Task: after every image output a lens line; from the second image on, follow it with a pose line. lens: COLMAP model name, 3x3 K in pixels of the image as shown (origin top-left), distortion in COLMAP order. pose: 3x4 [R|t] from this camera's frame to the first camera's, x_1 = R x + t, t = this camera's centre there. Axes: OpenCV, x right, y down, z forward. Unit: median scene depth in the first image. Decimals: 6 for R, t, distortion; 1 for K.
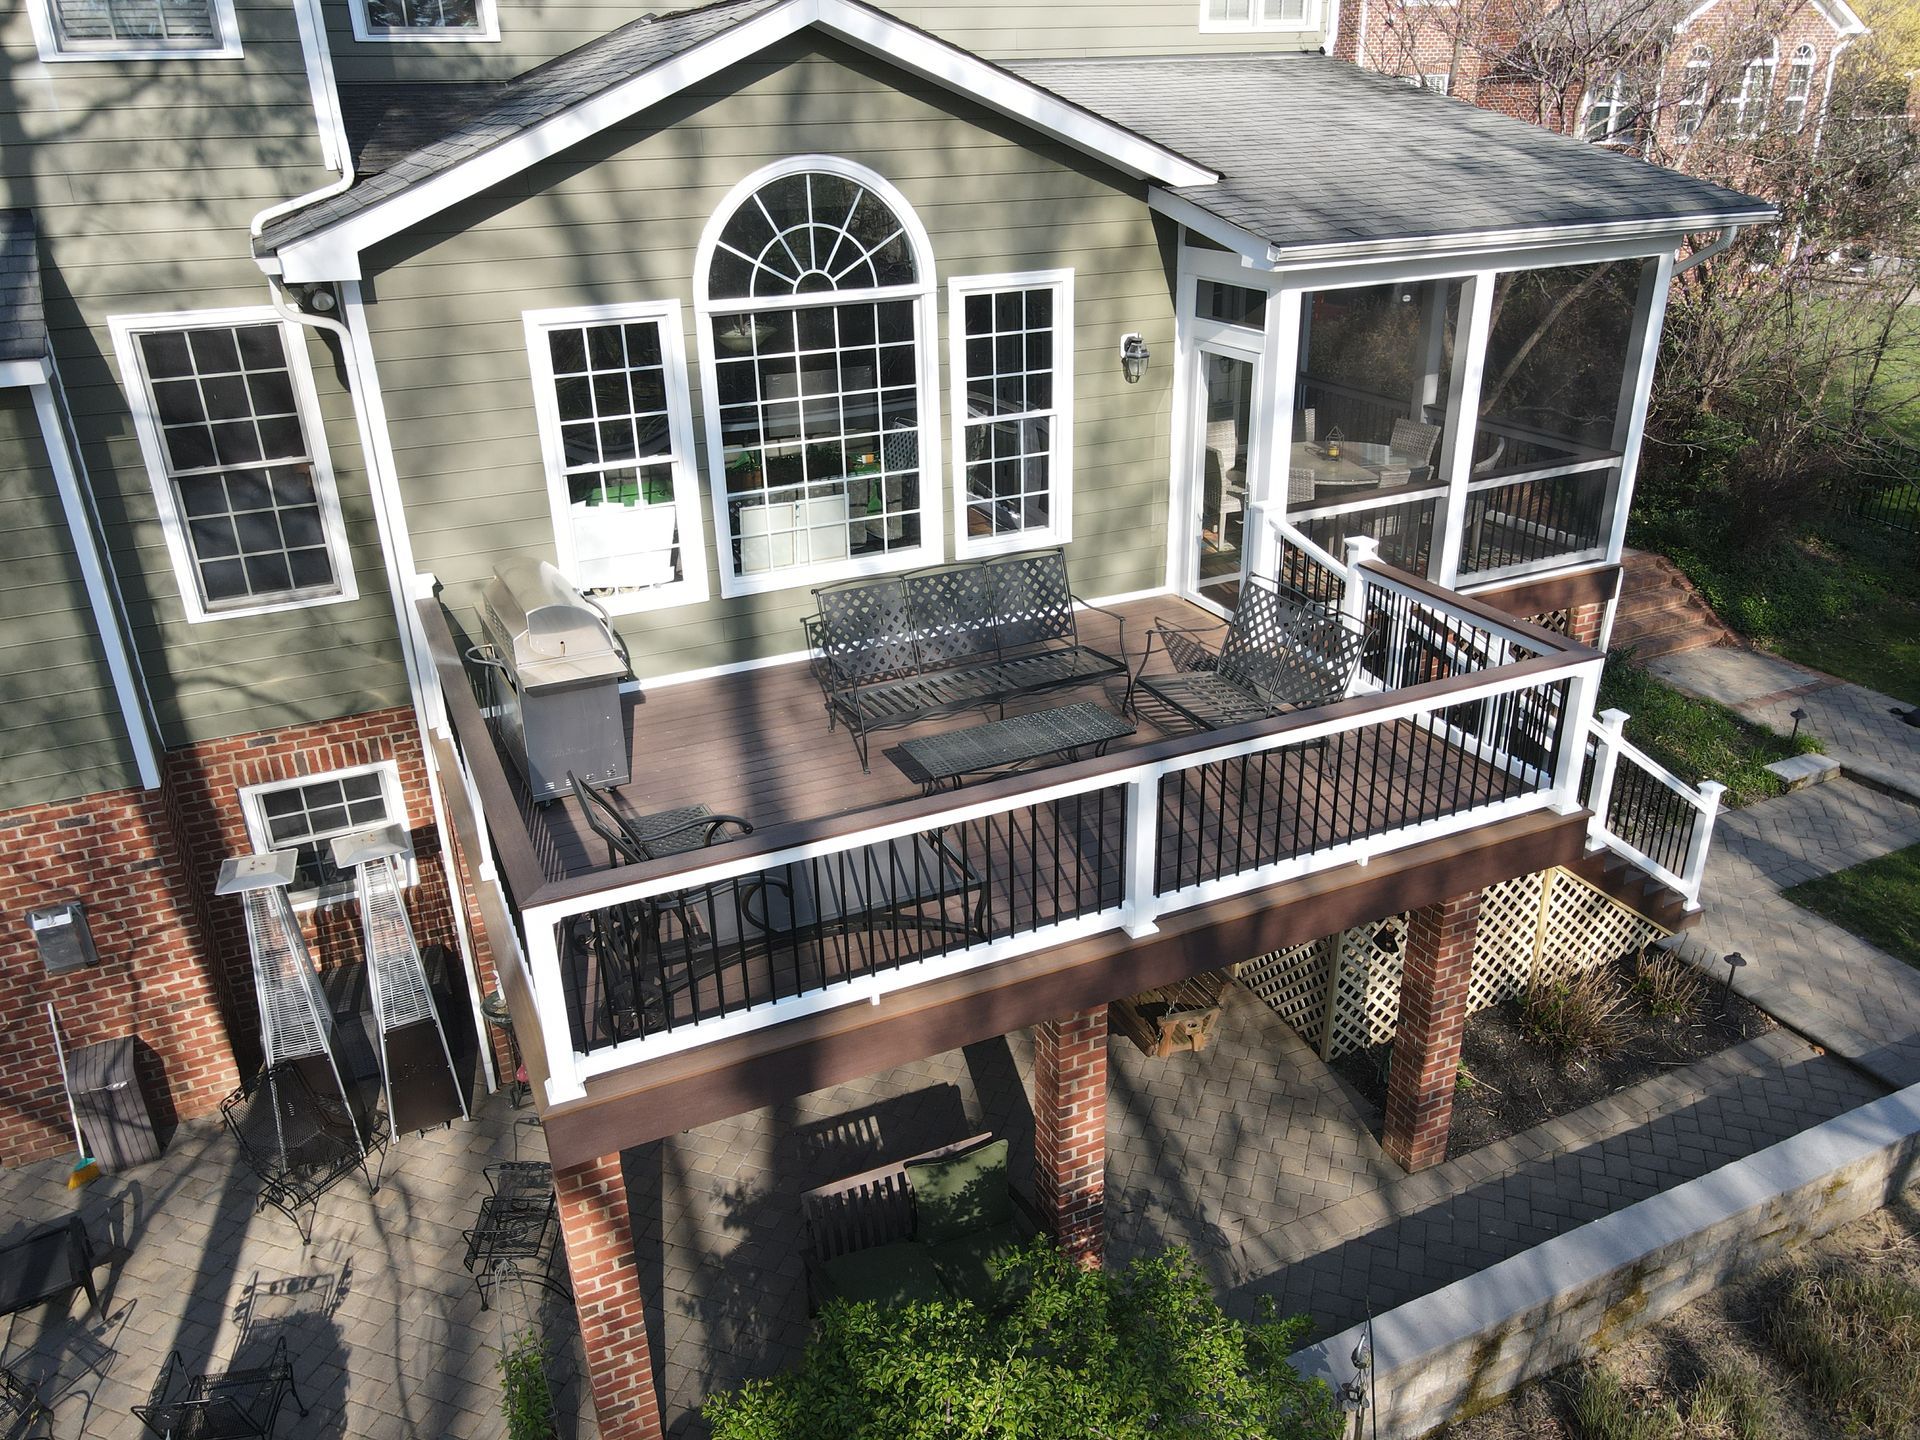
lens RADIAL K [[1415.4, 0, 940.7], [0, 1415.4, 704.8], [0, 0, 1]] dist [0.006842, 0.020899]
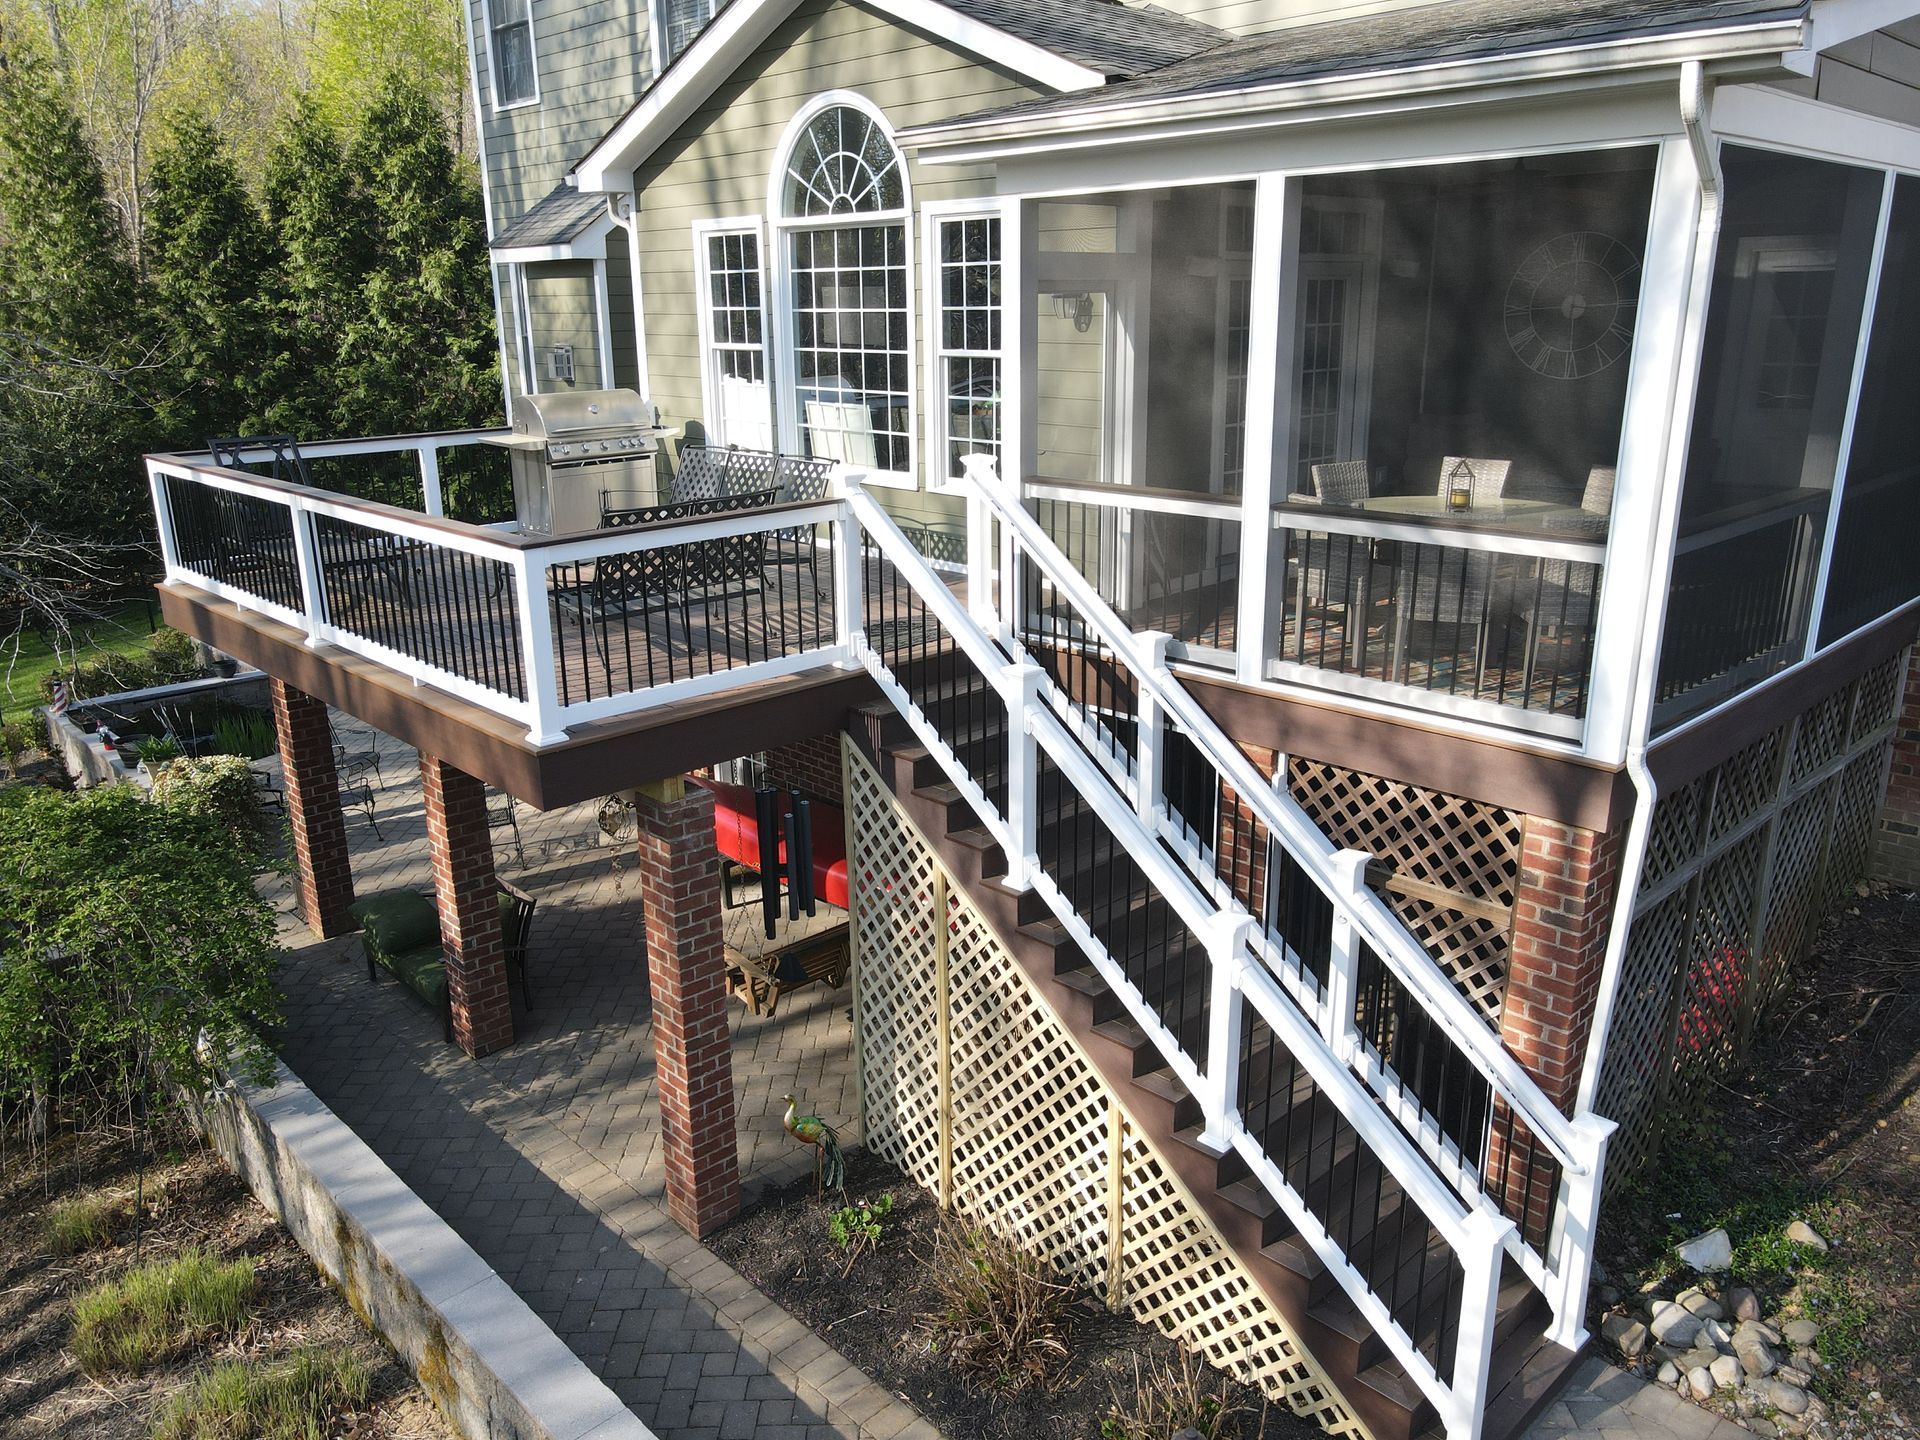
lens RADIAL K [[1415.4, 0, 966.5], [0, 1415.4, 726.0], [0, 0, 1]] dist [0.006842, 0.020899]
pose [[0.340468, 0.295784, -0.892521, 1.063962], [-0.365283, 0.916280, 0.164314, -0.137272], [0.866400, 0.270080, 0.420009, 0.713752]]
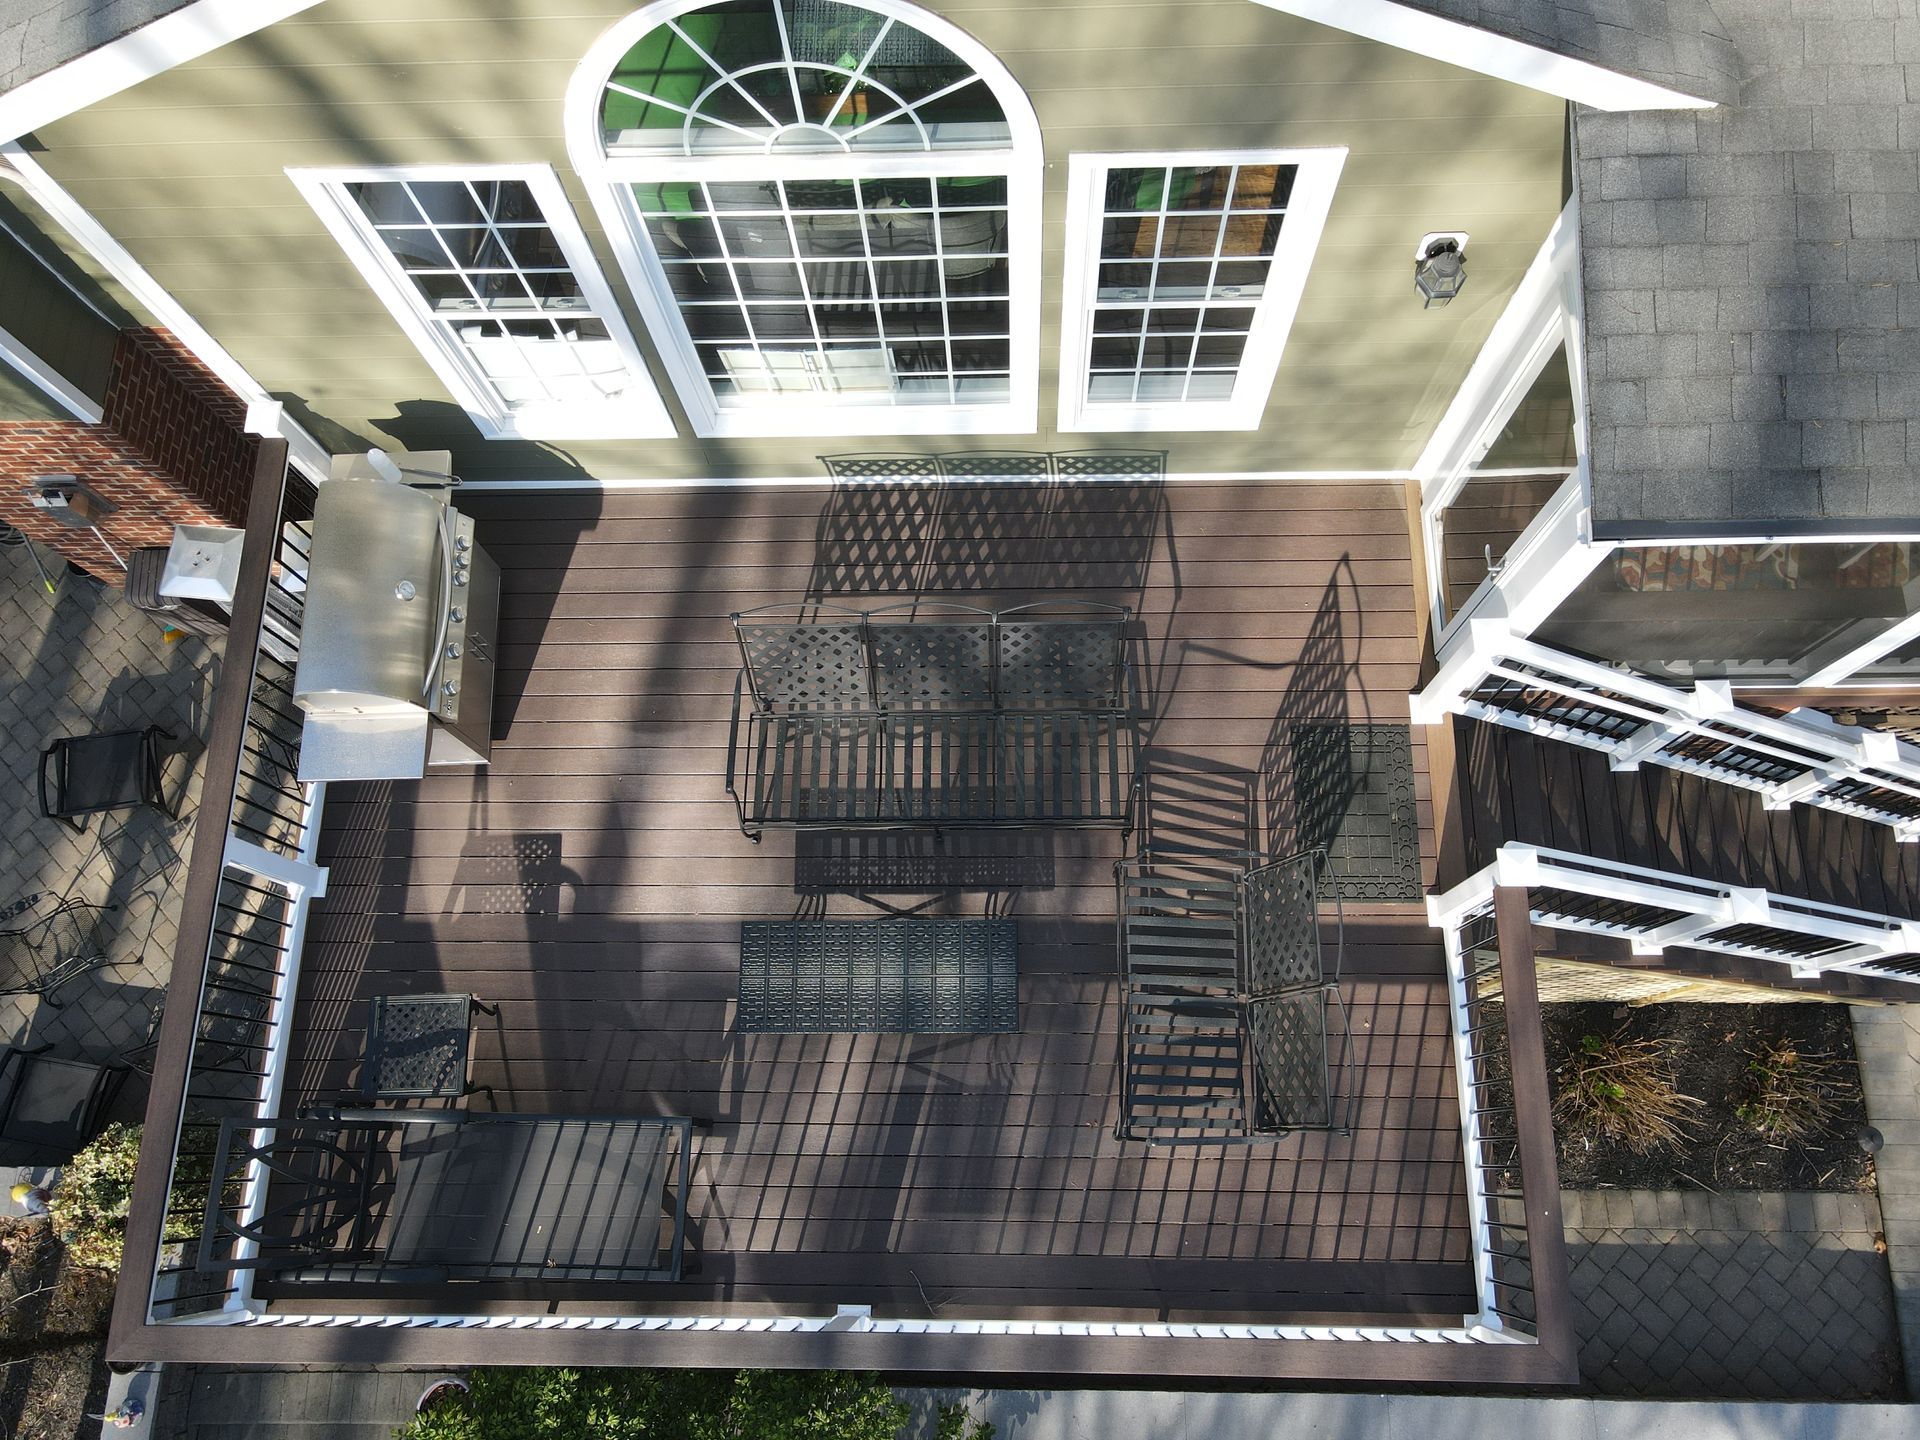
lens RADIAL K [[1415.4, 0, 950.2], [0, 1415.4, 702.0], [0, 0, 1]] dist [0.006842, 0.020899]
pose [[0.906755, 0.396870, -0.142440, 0.121547], [-0.143785, 0.608589, 0.780350, -0.589121], [0.396385, -0.687105, 0.608905, 0.538398]]
